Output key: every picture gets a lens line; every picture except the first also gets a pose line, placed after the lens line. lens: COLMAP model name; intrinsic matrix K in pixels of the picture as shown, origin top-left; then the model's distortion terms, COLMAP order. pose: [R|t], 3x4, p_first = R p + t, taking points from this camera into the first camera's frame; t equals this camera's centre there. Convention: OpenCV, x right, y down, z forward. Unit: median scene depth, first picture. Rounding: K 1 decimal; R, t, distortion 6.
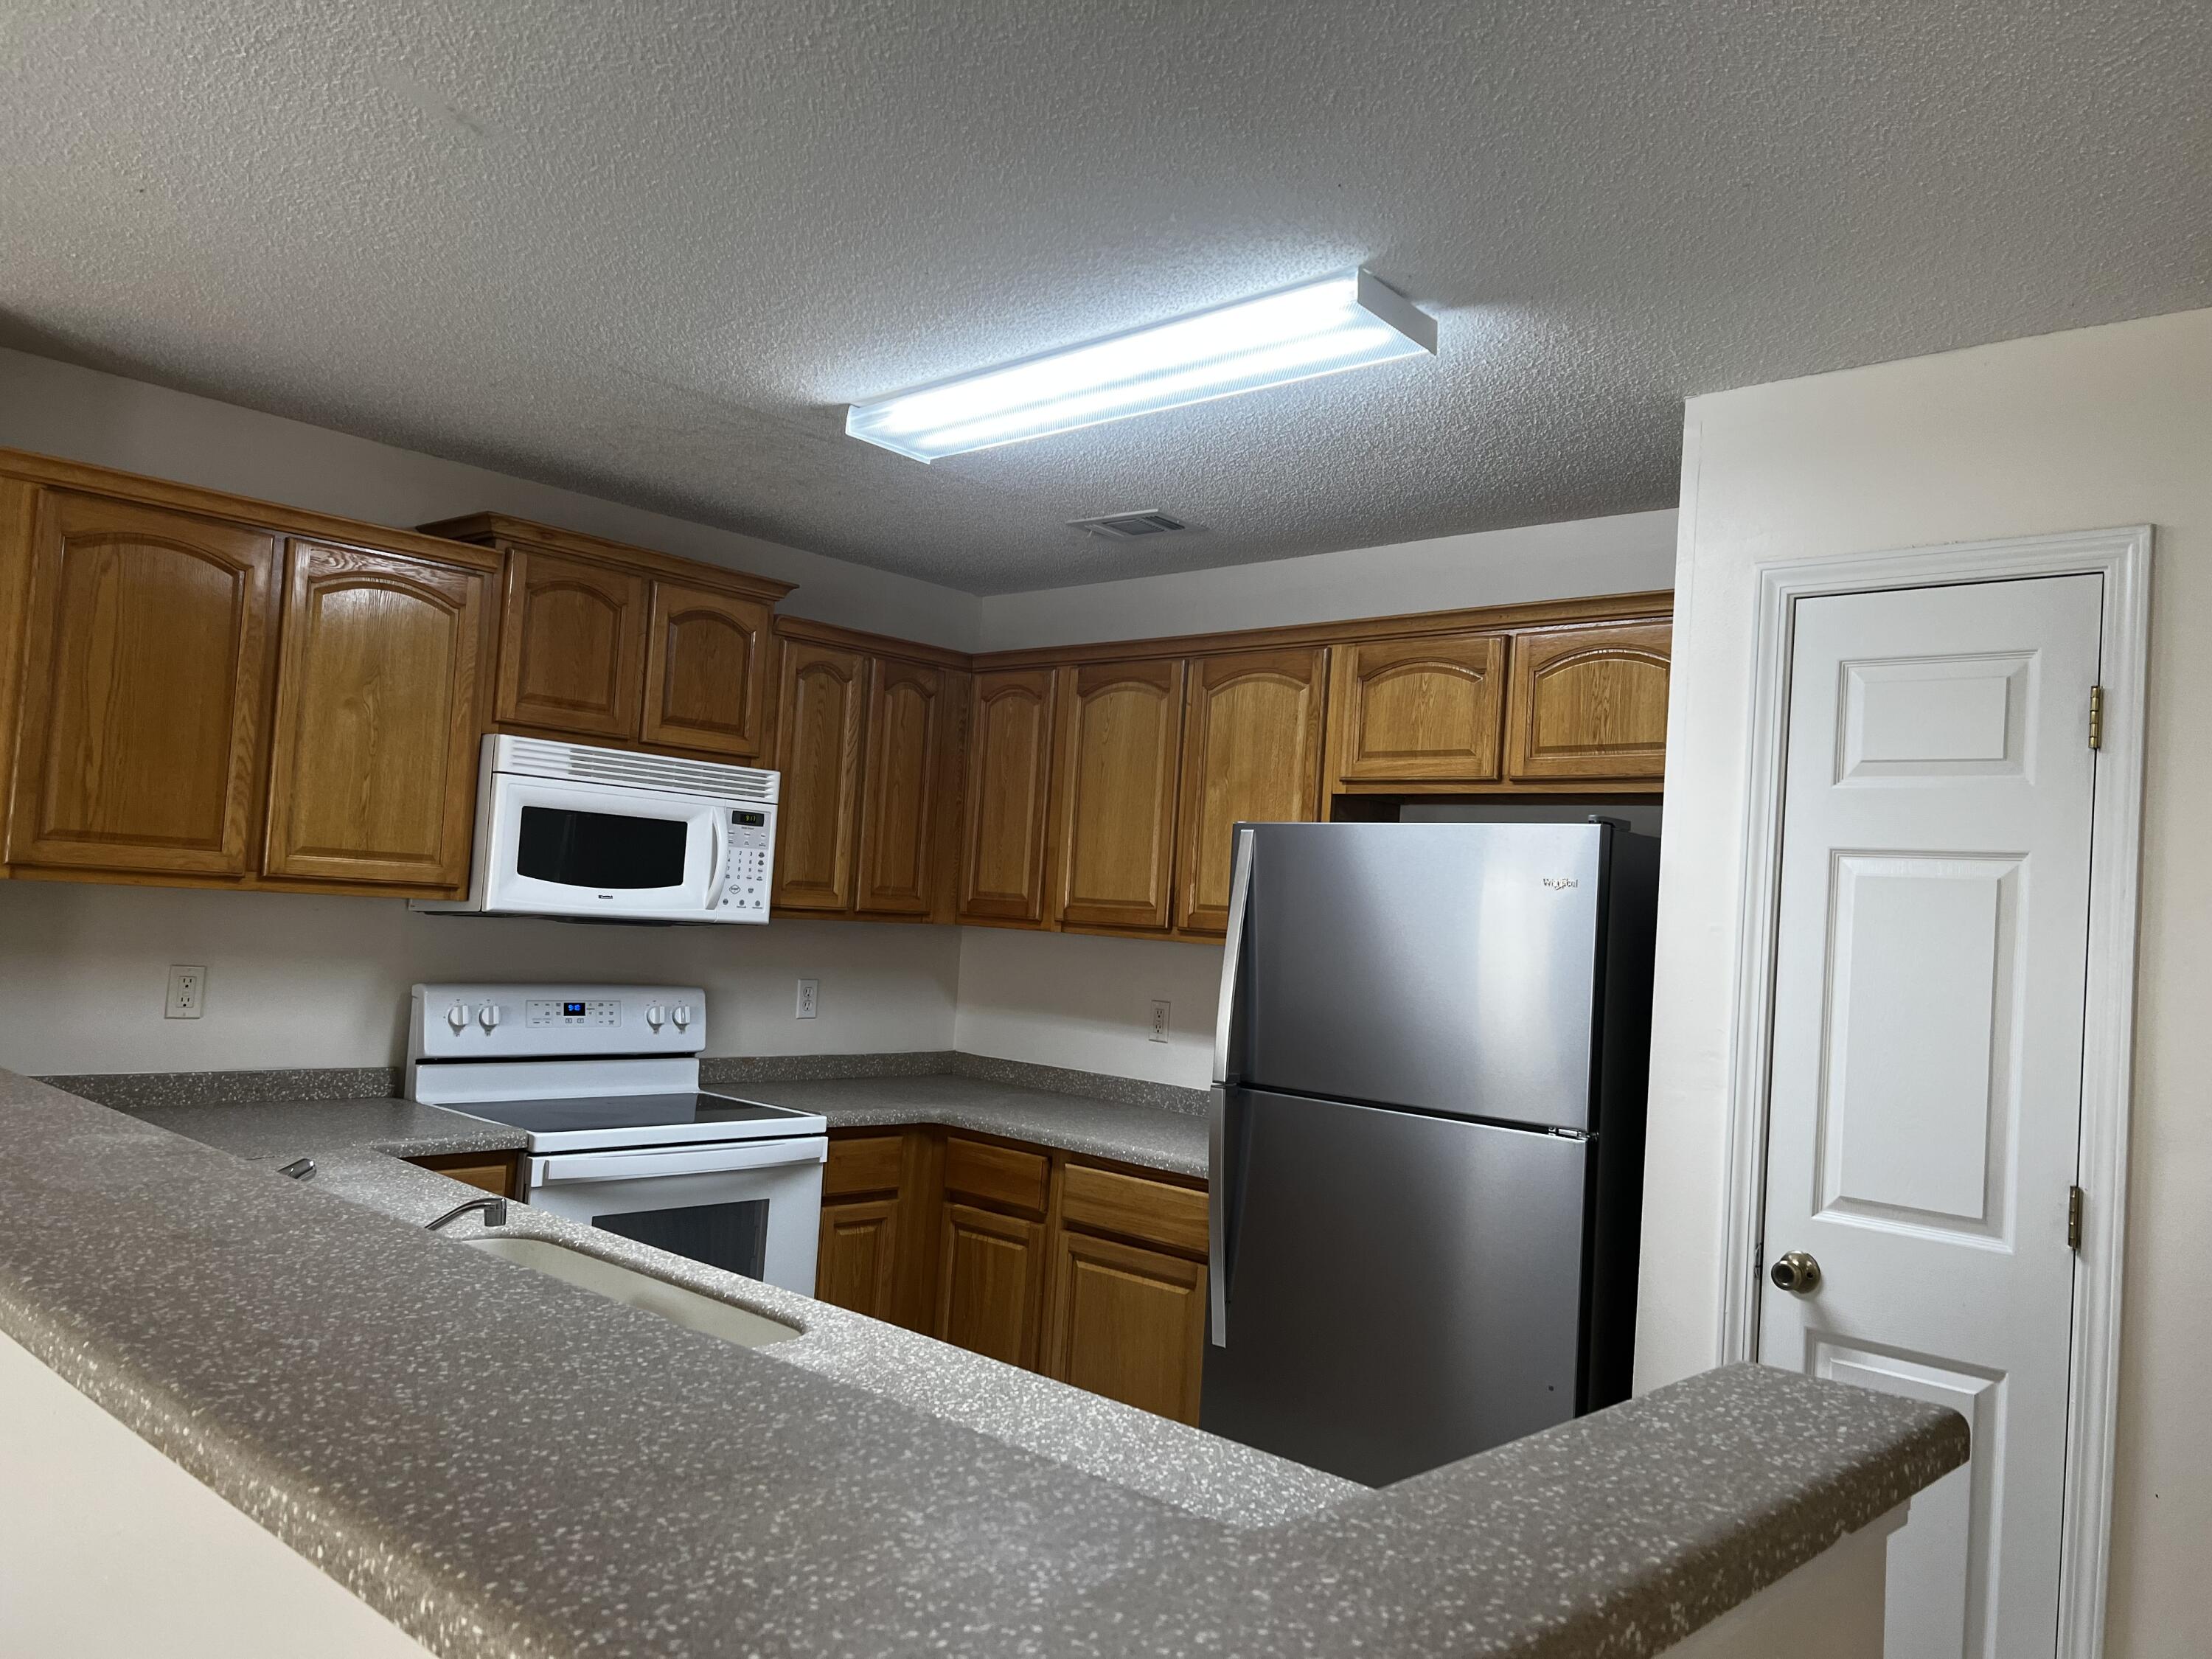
lens RADIAL K [[1649.3, 0, 1103.5], [0, 1649.3, 834.5], [0, 0, 1]] dist [0.057015, -0.057203]
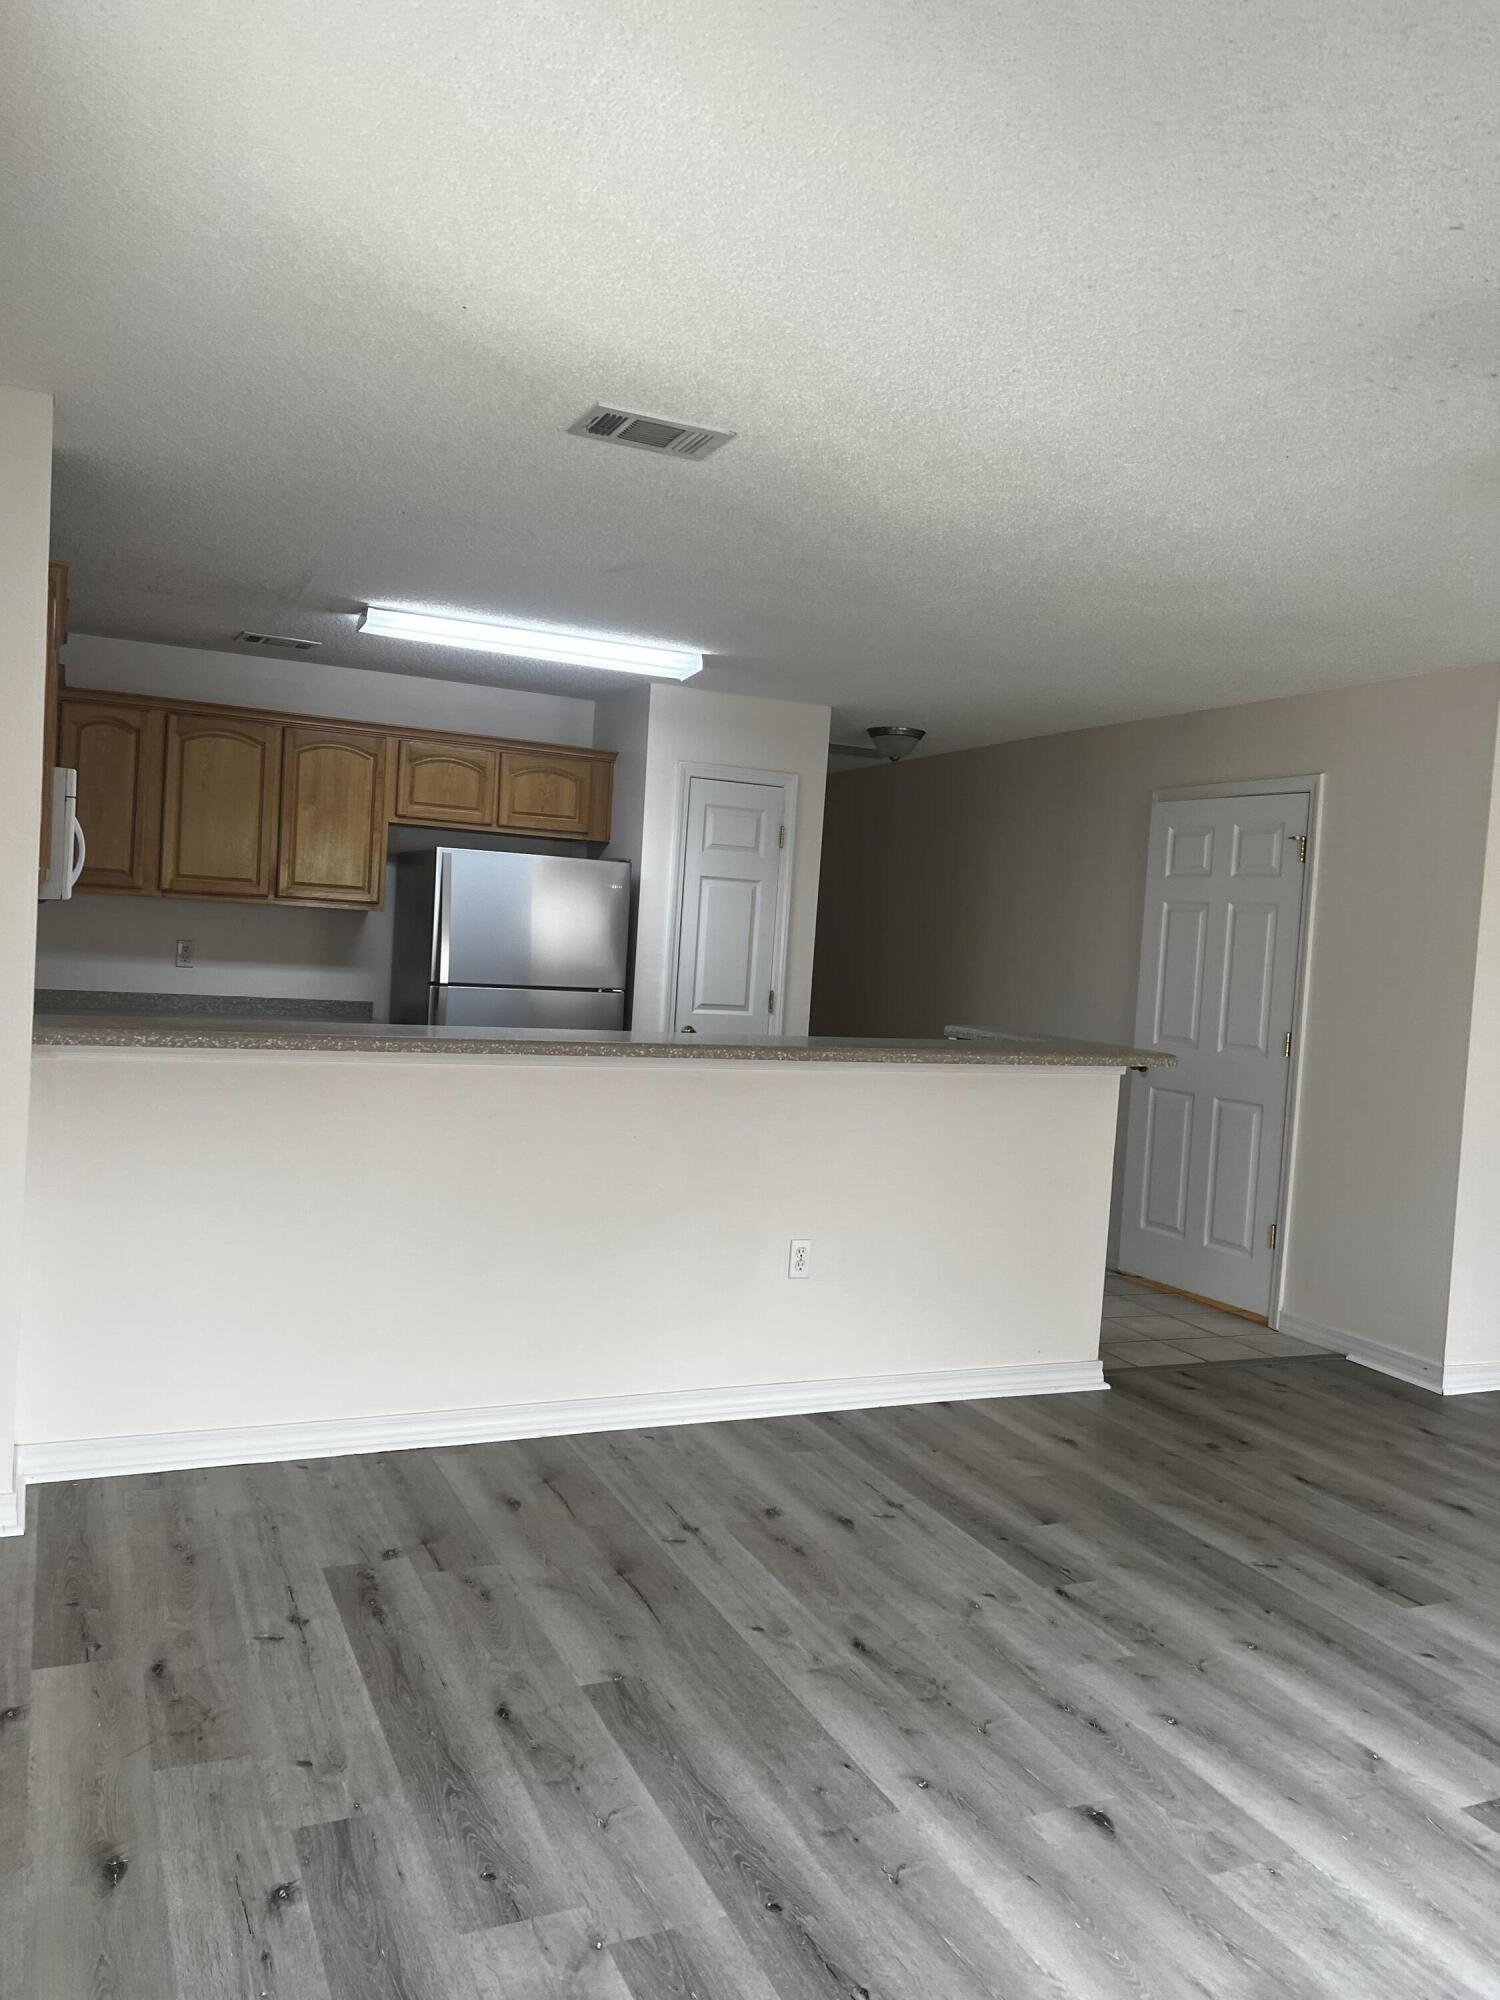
lens RADIAL K [[1491.2, 0, 752.9], [0, 1491.2, 999.0], [0, 0, 1]] dist [0.057015, -0.057203]
pose [[0.367276, -0.084857, 0.926233, -1.265518], [-0.084618, 0.988652, 0.124129, -0.072215], [-0.926255, -0.123965, 0.355927, 0.034413]]
